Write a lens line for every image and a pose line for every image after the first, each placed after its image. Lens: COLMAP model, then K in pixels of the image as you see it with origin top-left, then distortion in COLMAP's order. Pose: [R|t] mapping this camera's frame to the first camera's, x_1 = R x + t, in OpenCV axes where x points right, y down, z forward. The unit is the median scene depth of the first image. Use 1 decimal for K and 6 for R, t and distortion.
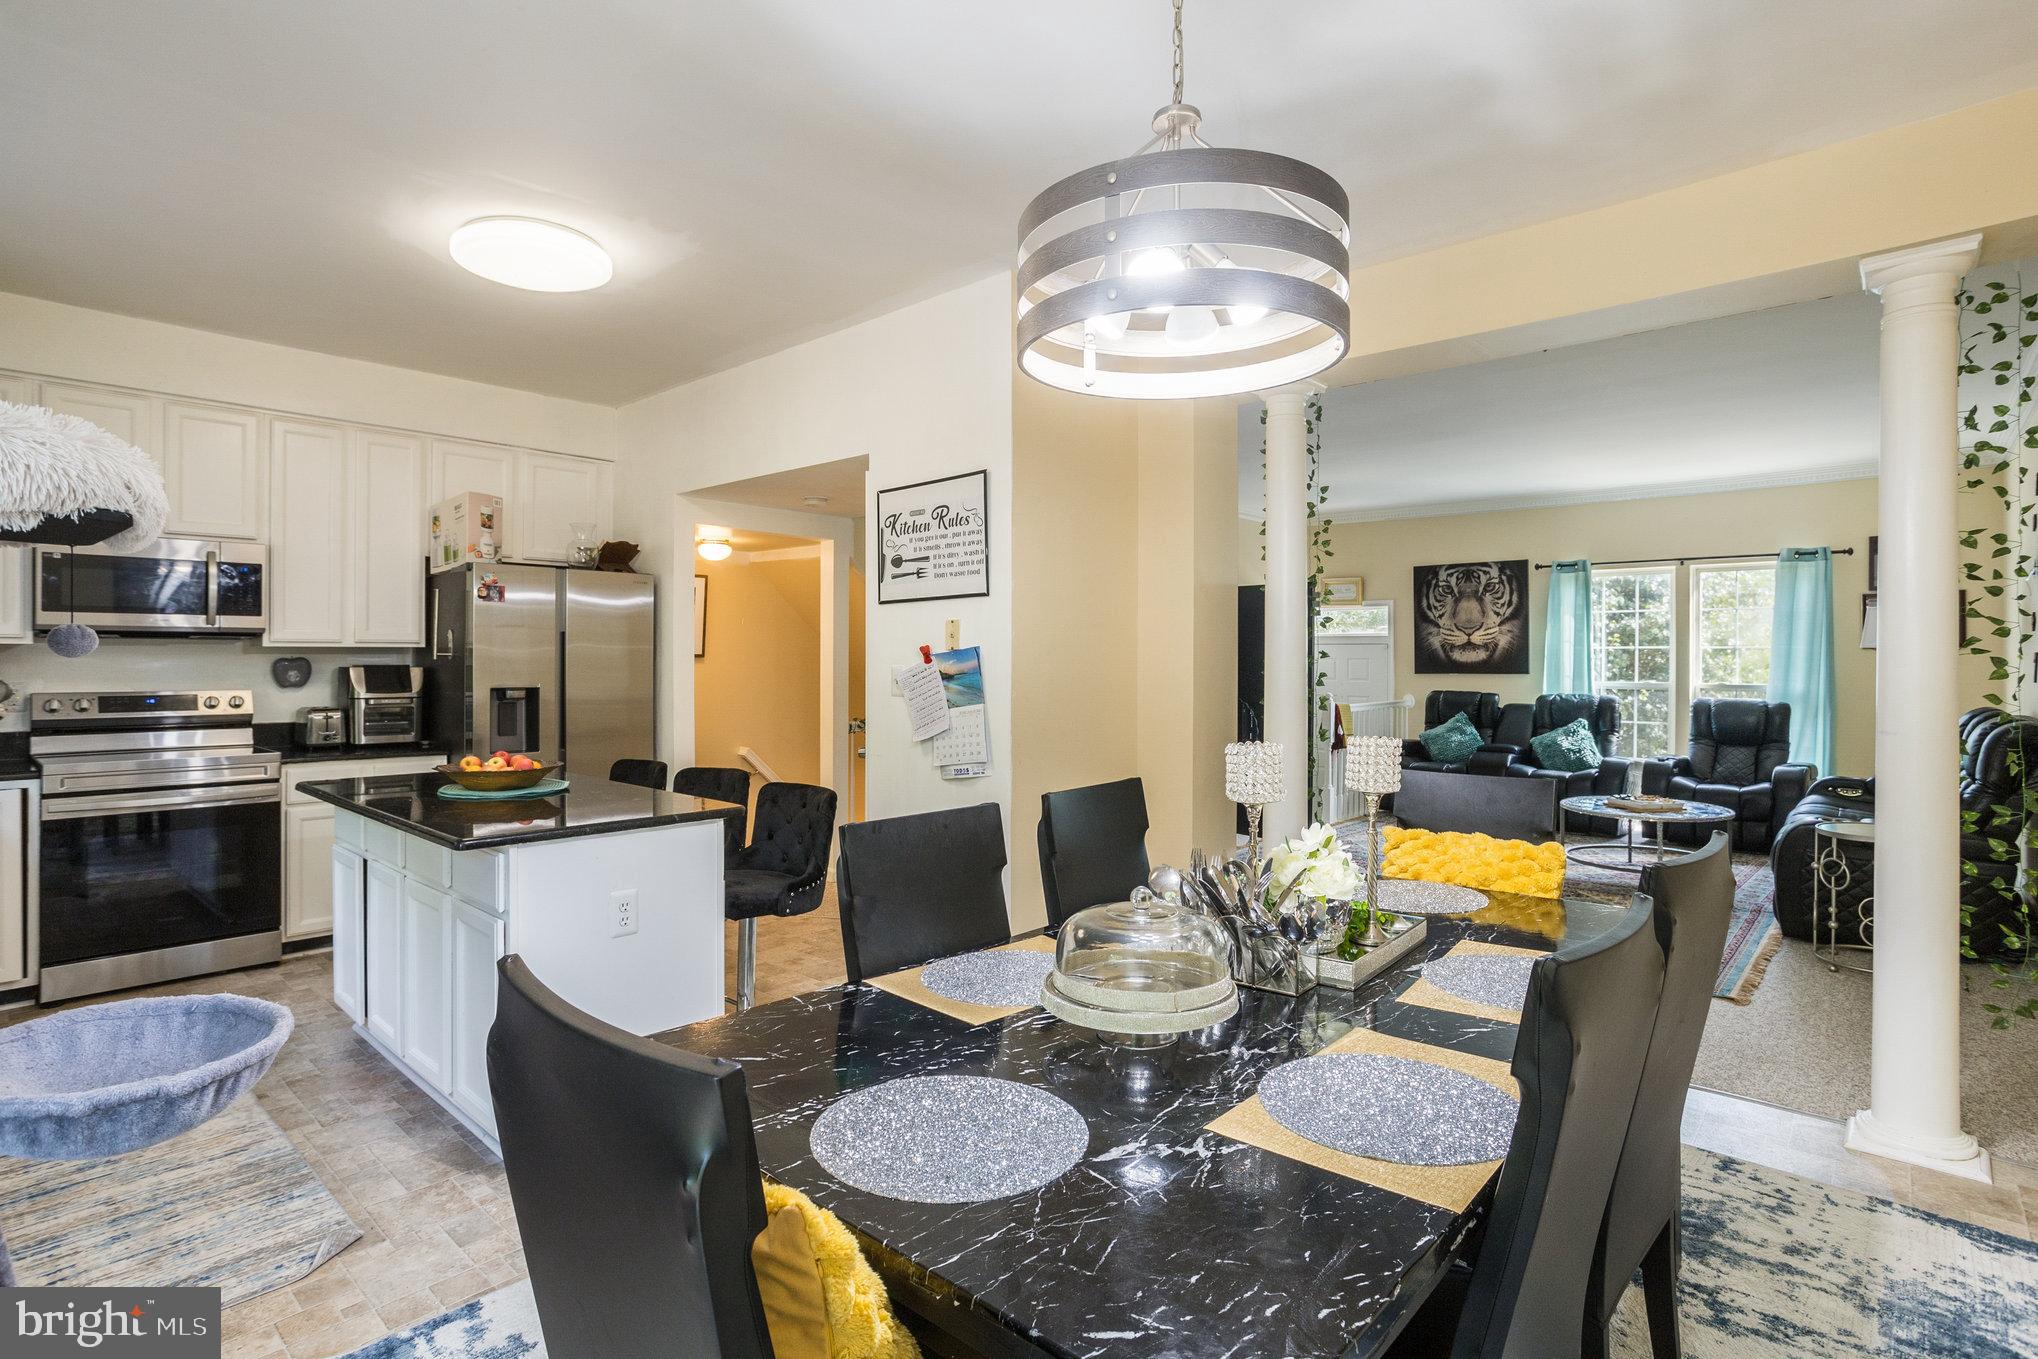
lens RADIAL K [[981.2, 0, 1023.4], [0, 981.2, 660.3], [0, 0, 1]] dist [-0.055950, 0.019317]
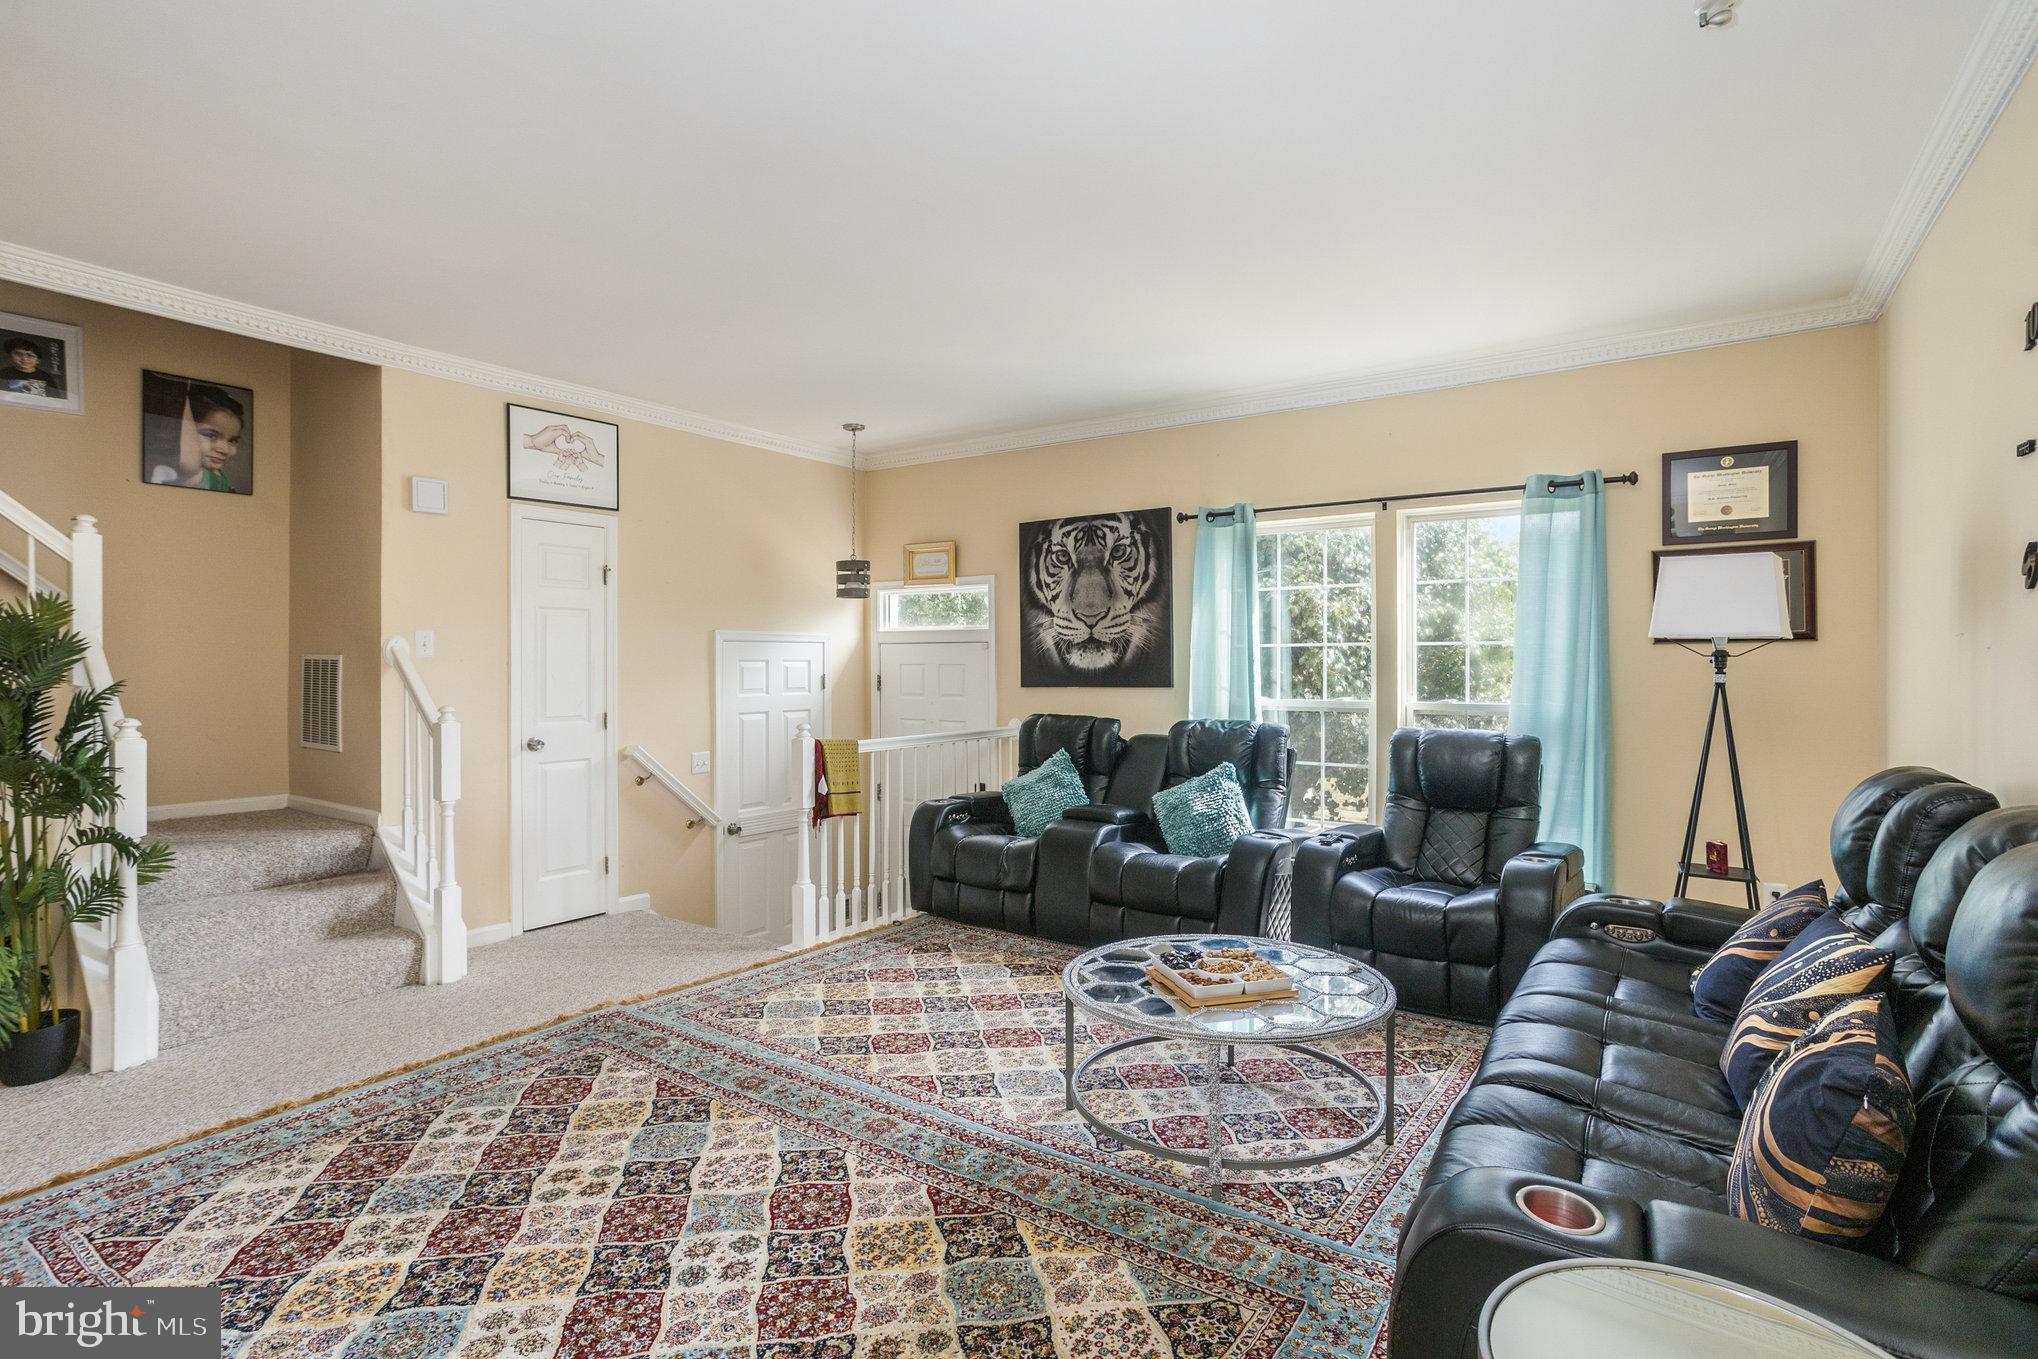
lens RADIAL K [[981.2, 0, 1023.4], [0, 981.2, 660.3], [0, 0, 1]] dist [-0.055950, 0.019317]
pose [[0.989784, -0.001051, 0.142571, 0.341923], [0.002628, 0.999937, -0.010871, 0.003106], [-0.142551, 0.011134, 0.989725, 0.387044]]
